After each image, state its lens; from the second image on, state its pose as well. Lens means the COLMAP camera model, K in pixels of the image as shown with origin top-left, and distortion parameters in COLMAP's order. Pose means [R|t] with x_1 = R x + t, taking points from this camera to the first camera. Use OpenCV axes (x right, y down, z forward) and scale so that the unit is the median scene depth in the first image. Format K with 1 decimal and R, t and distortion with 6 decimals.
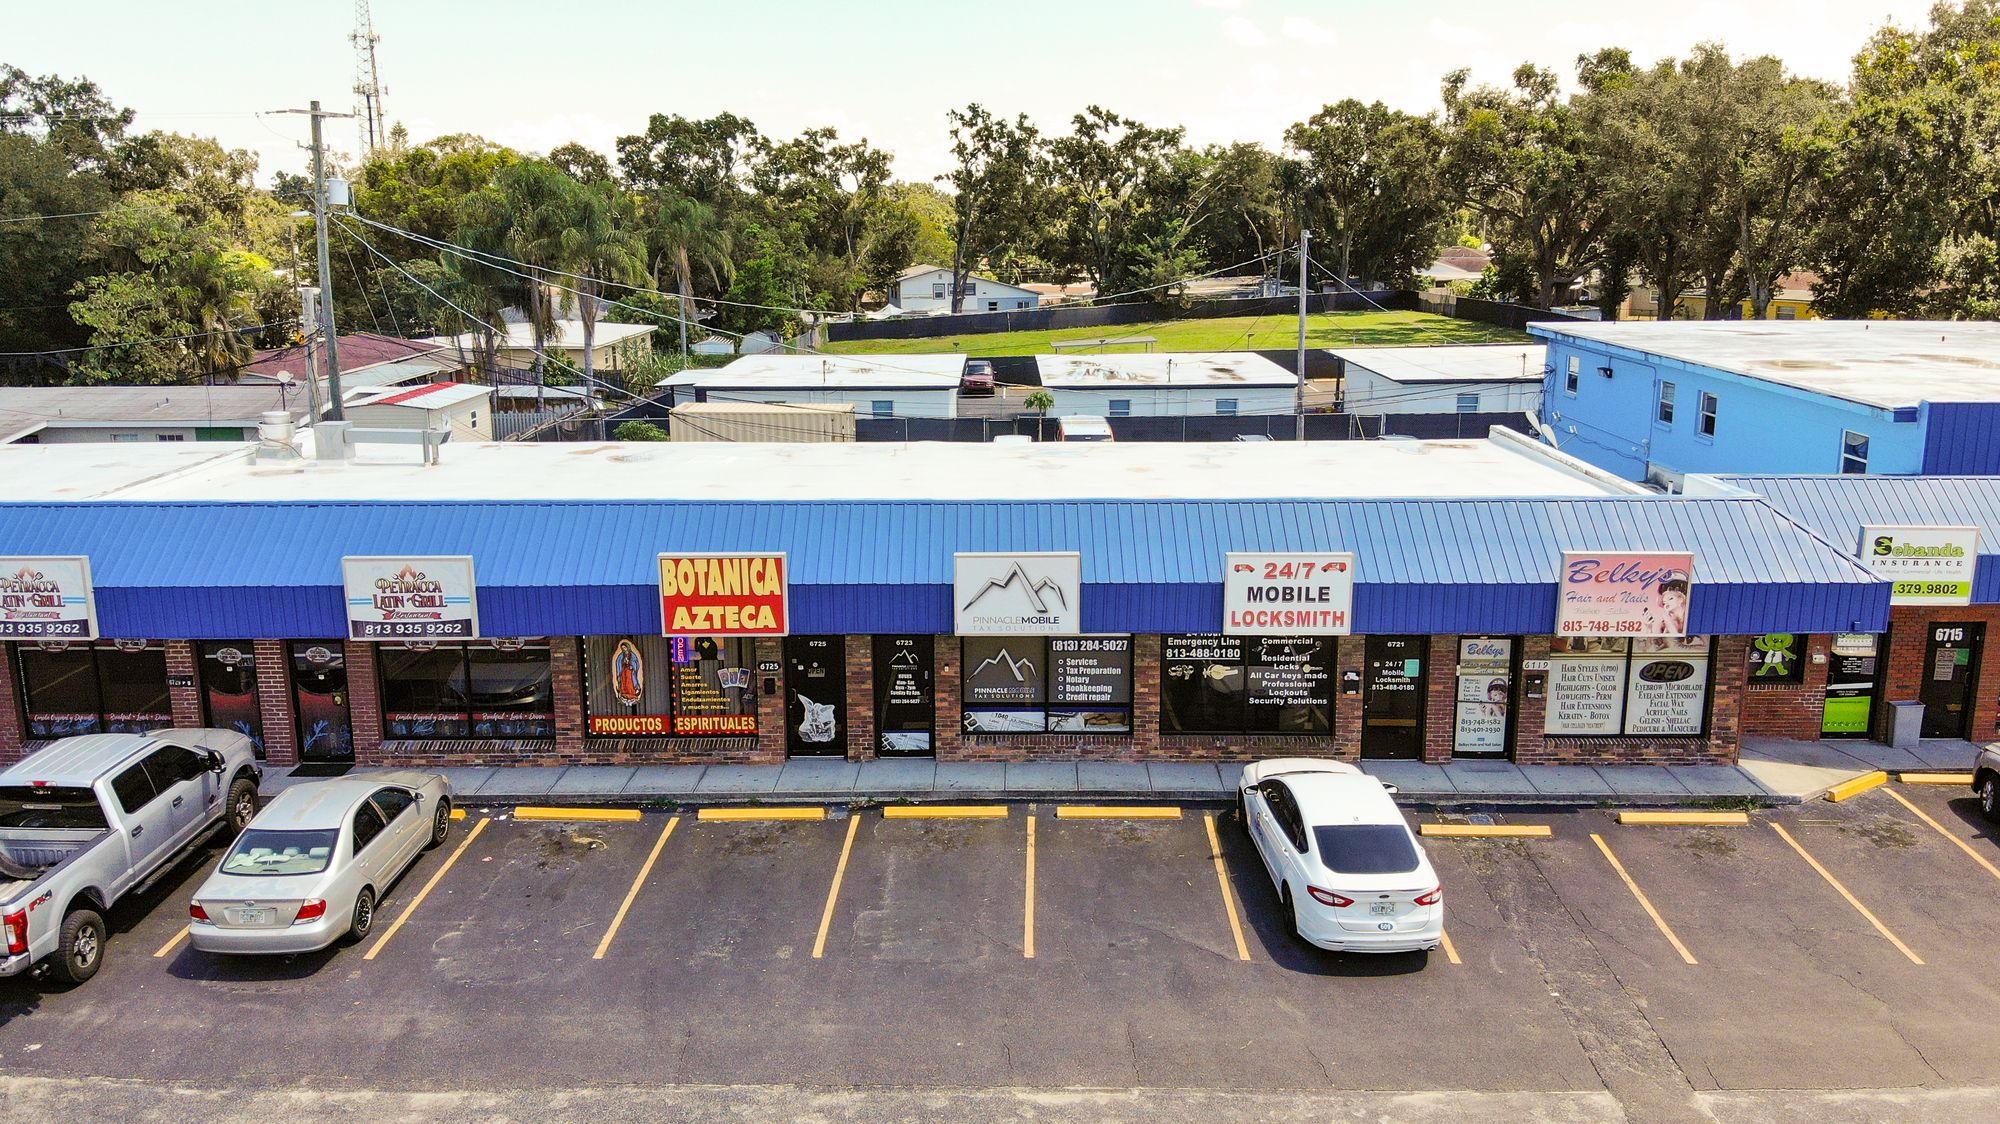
lens RADIAL K [[1510.4, 0, 1011.2], [0, 1510.4, 533.3], [0, 0, 1]] dist [0.150990, -0.304848]
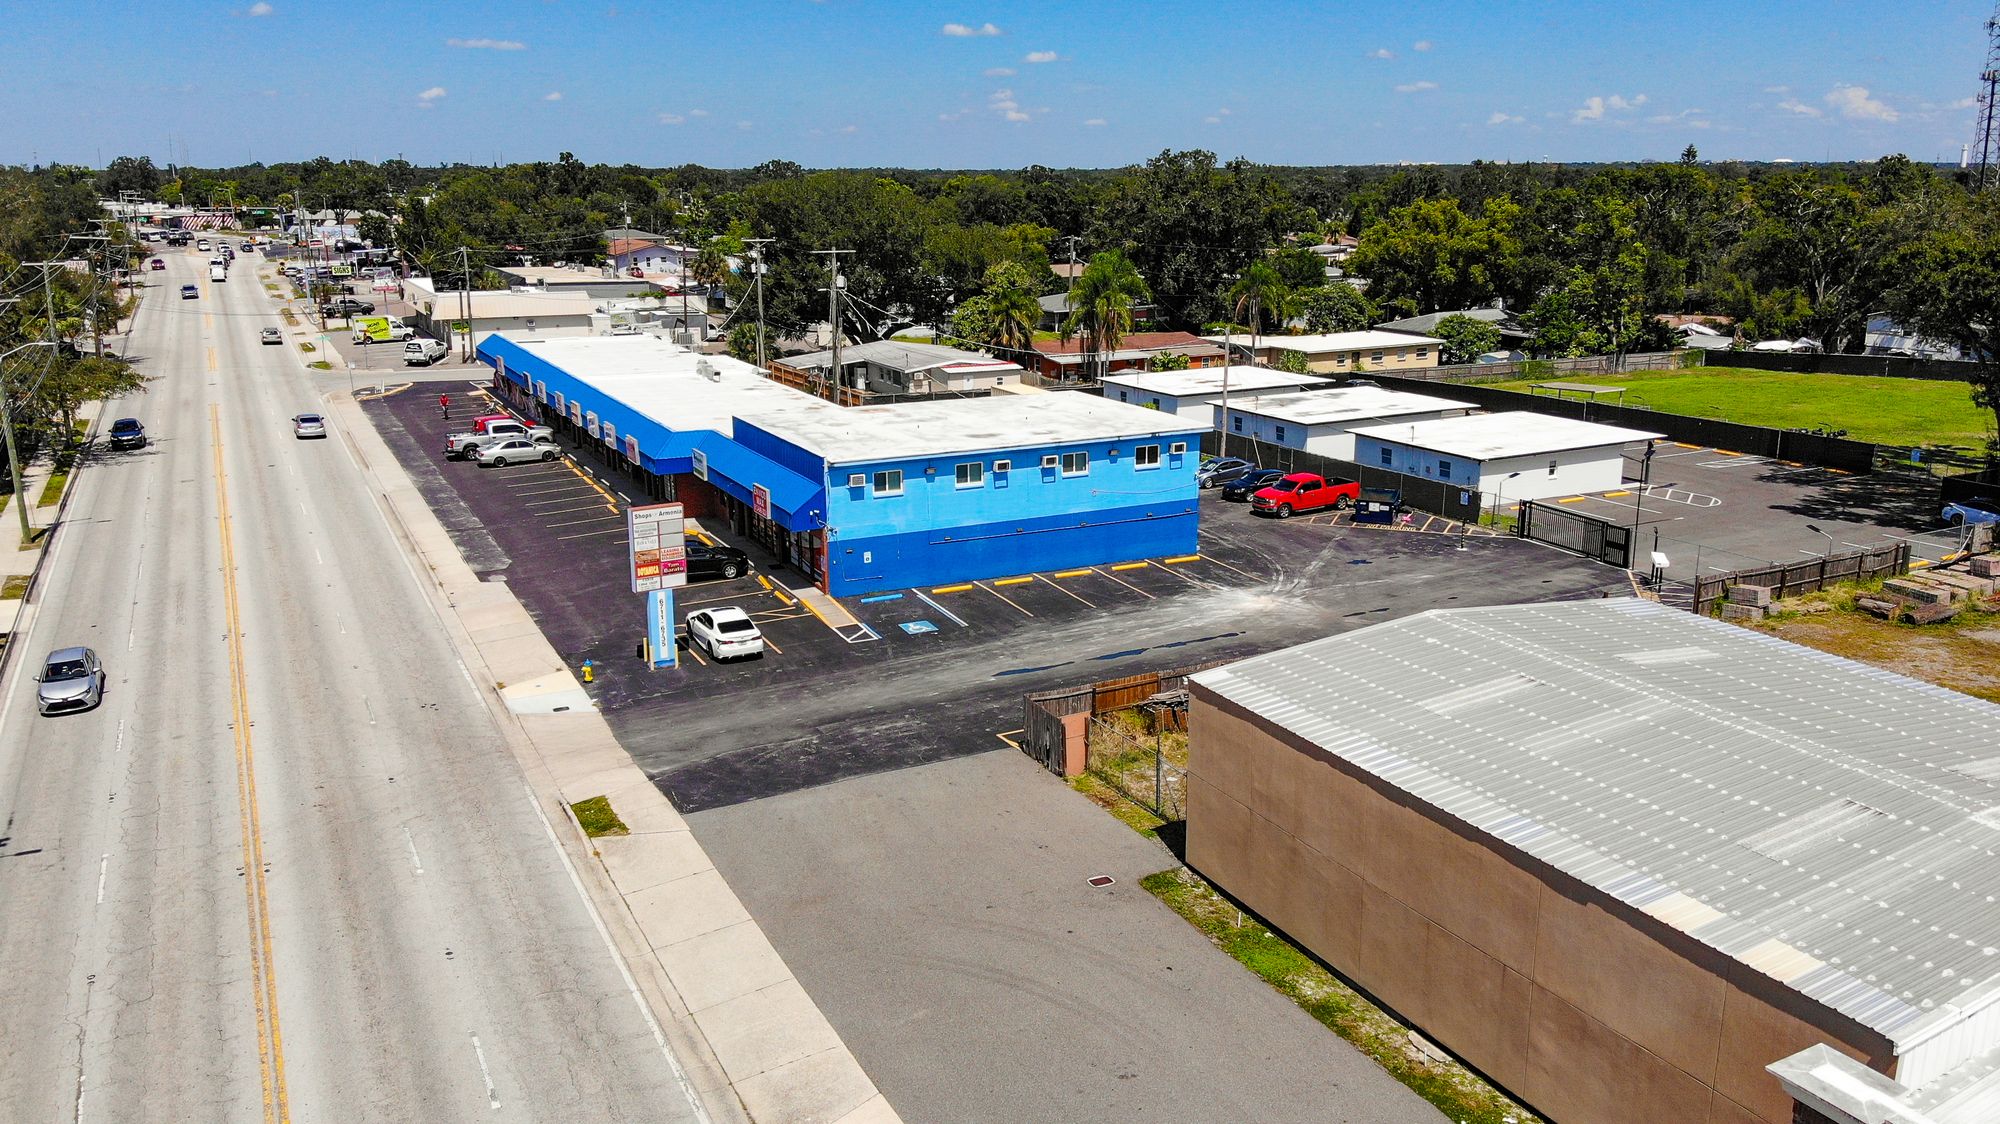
lens RADIAL K [[1510.4, 0, 1011.2], [0, 1510.4, 533.3], [0, 0, 1]] dist [0.150990, -0.304848]
pose [[0.462903, 0.207299, -0.861828, 3.237329], [-0.182266, 0.973753, 0.136323, -0.341880], [0.867468, 0.093977, 0.488537, 0.069395]]
